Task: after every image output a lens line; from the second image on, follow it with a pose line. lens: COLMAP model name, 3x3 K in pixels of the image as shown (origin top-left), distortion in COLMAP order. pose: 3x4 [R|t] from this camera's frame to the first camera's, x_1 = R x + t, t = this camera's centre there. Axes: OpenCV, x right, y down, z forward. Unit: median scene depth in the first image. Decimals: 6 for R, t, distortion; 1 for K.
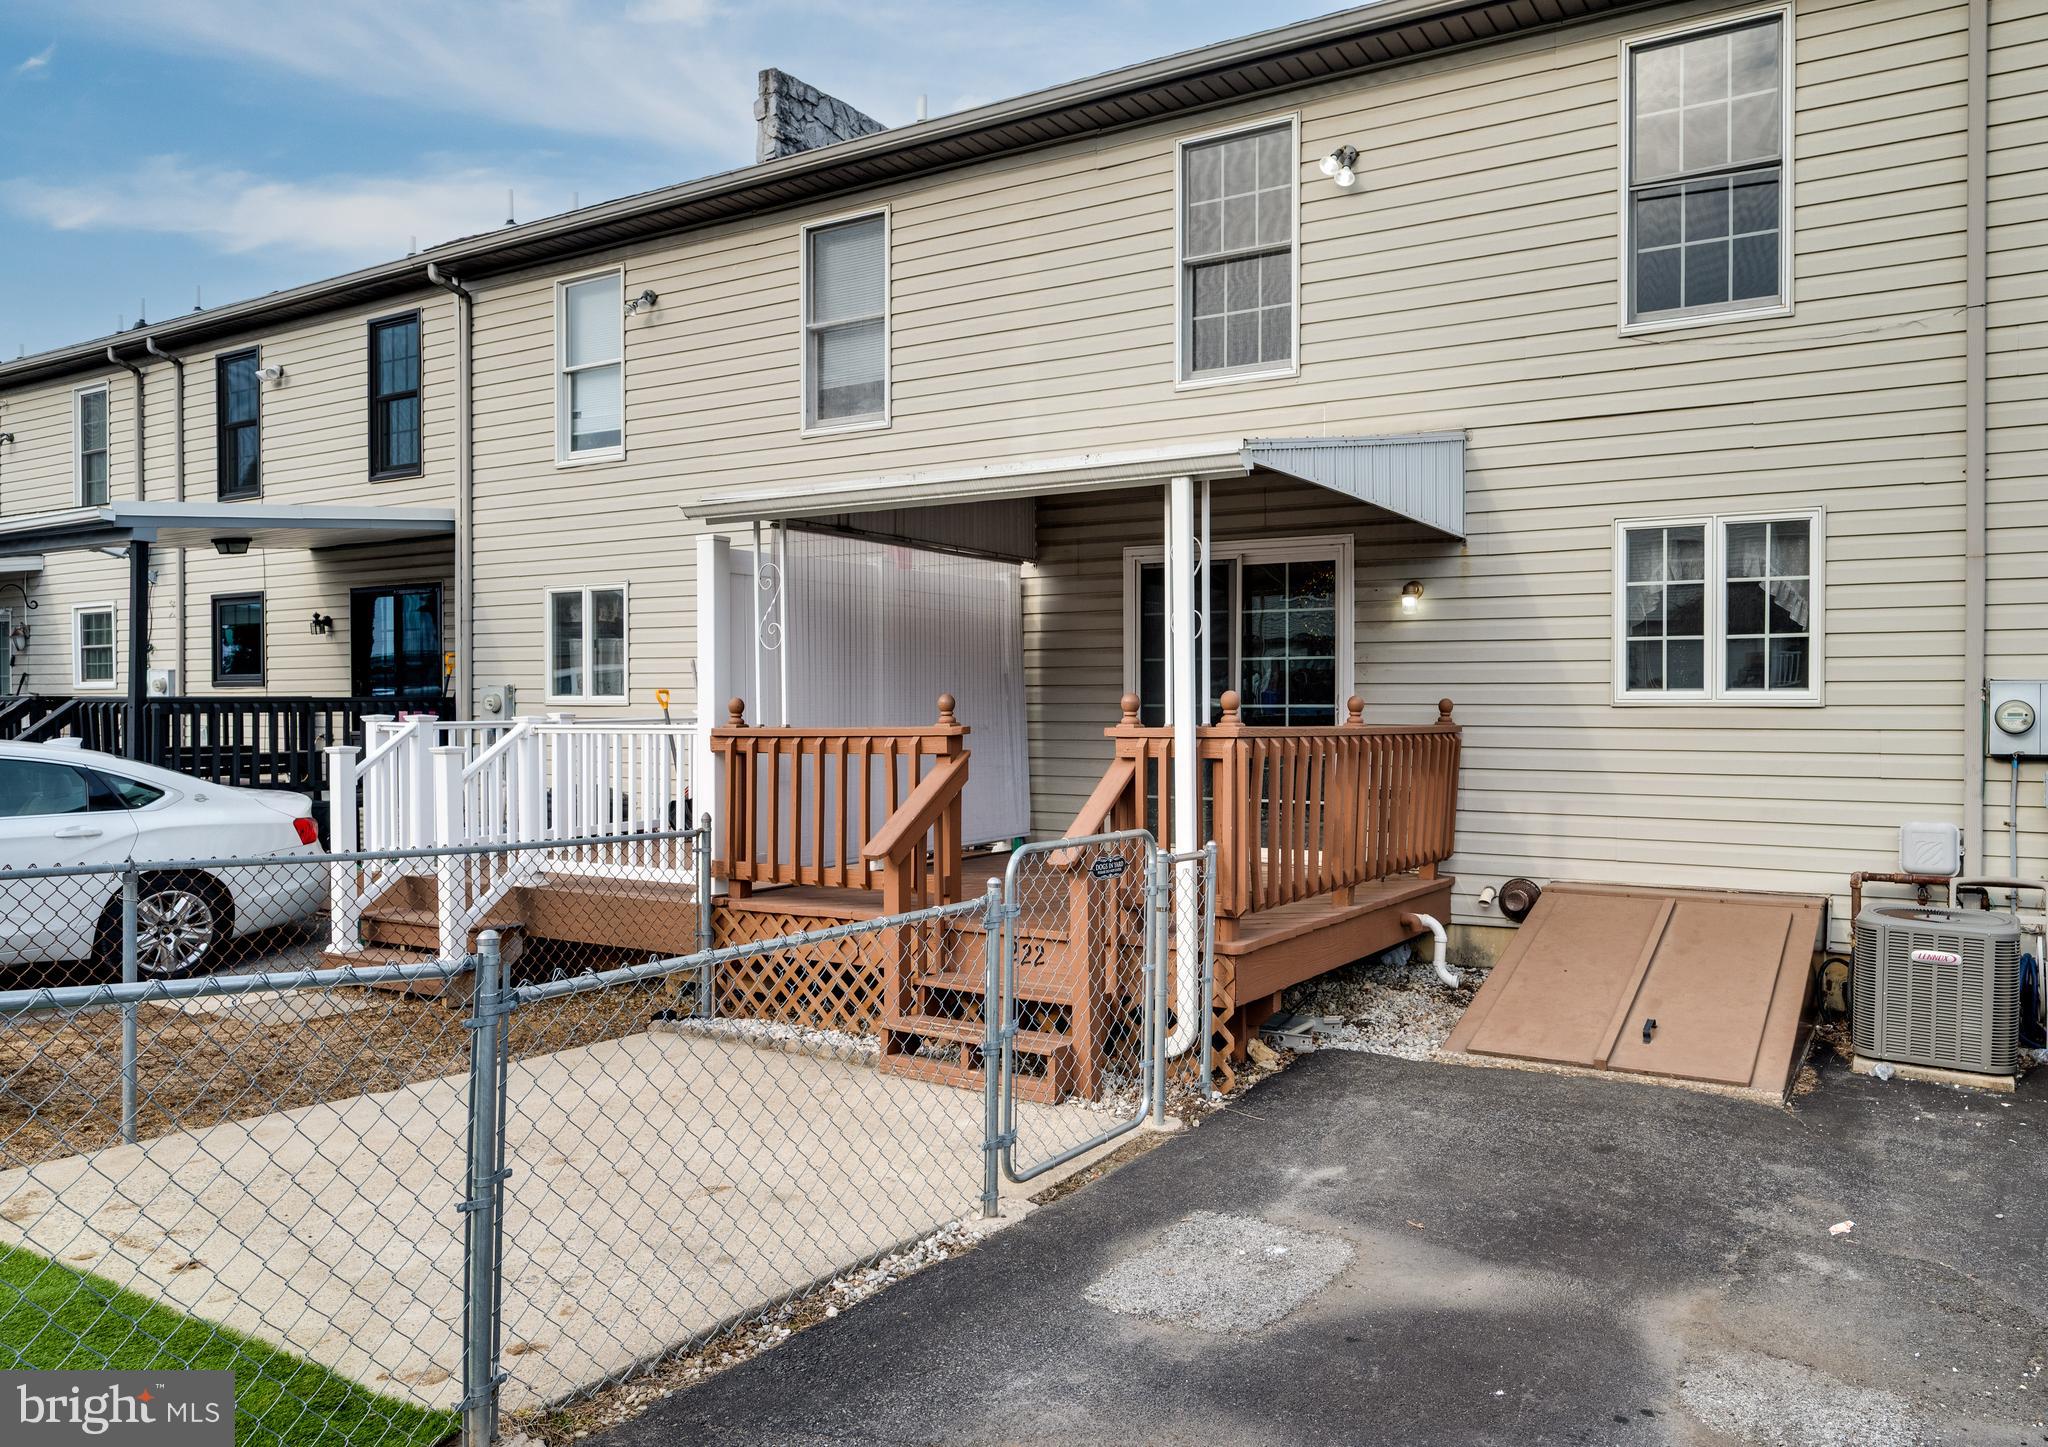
lens RADIAL K [[1477.2, 0, 1022.4], [0, 1477.2, 729.2], [0, 0, 1]] dist [-0.003006, -0.001263]
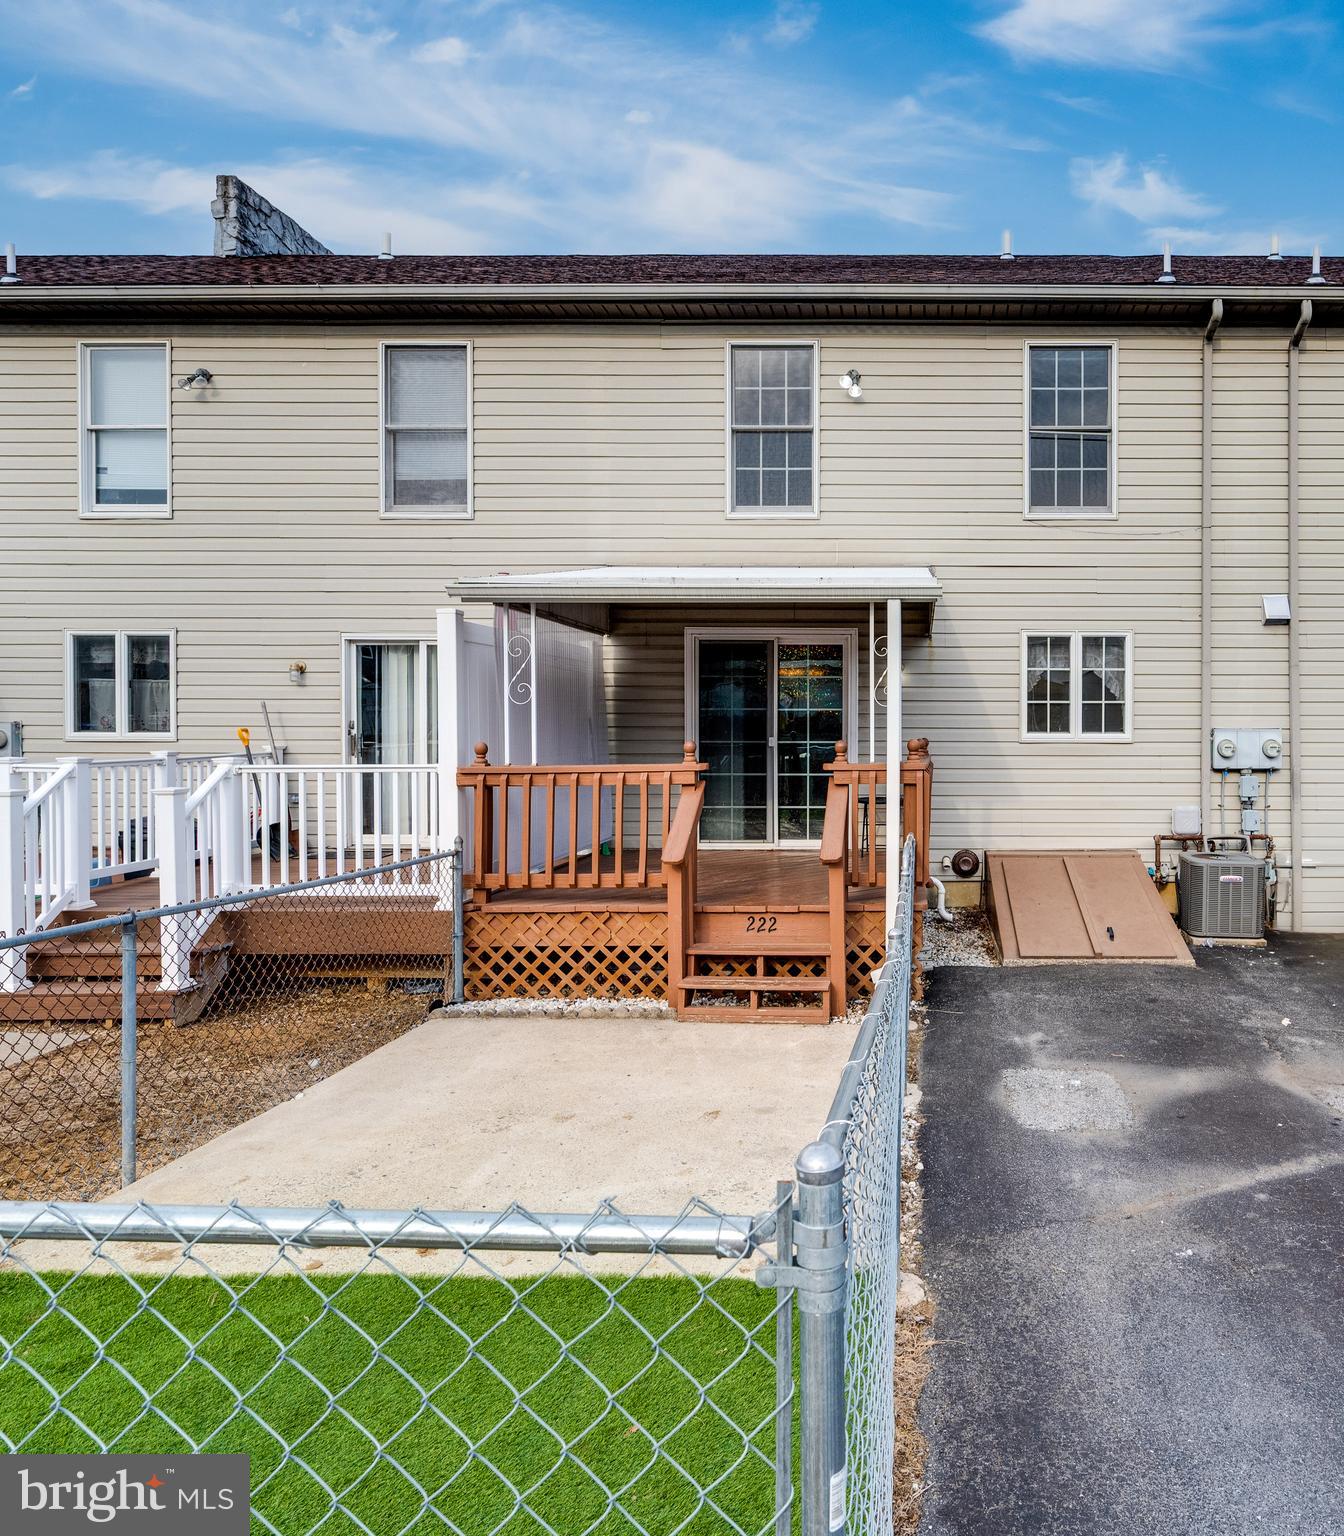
lens RADIAL K [[1162.9, 0, 758.0], [0, 1162.9, 739.9], [0, 0, 1]] dist [-0.002126, -0.008780]
pose [[0.848371, -0.009489, 0.529317, -0.492521], [0.007849, 0.999955, 0.005346, -0.025461], [-0.529344, -0.000381, 0.848407, 0.047665]]
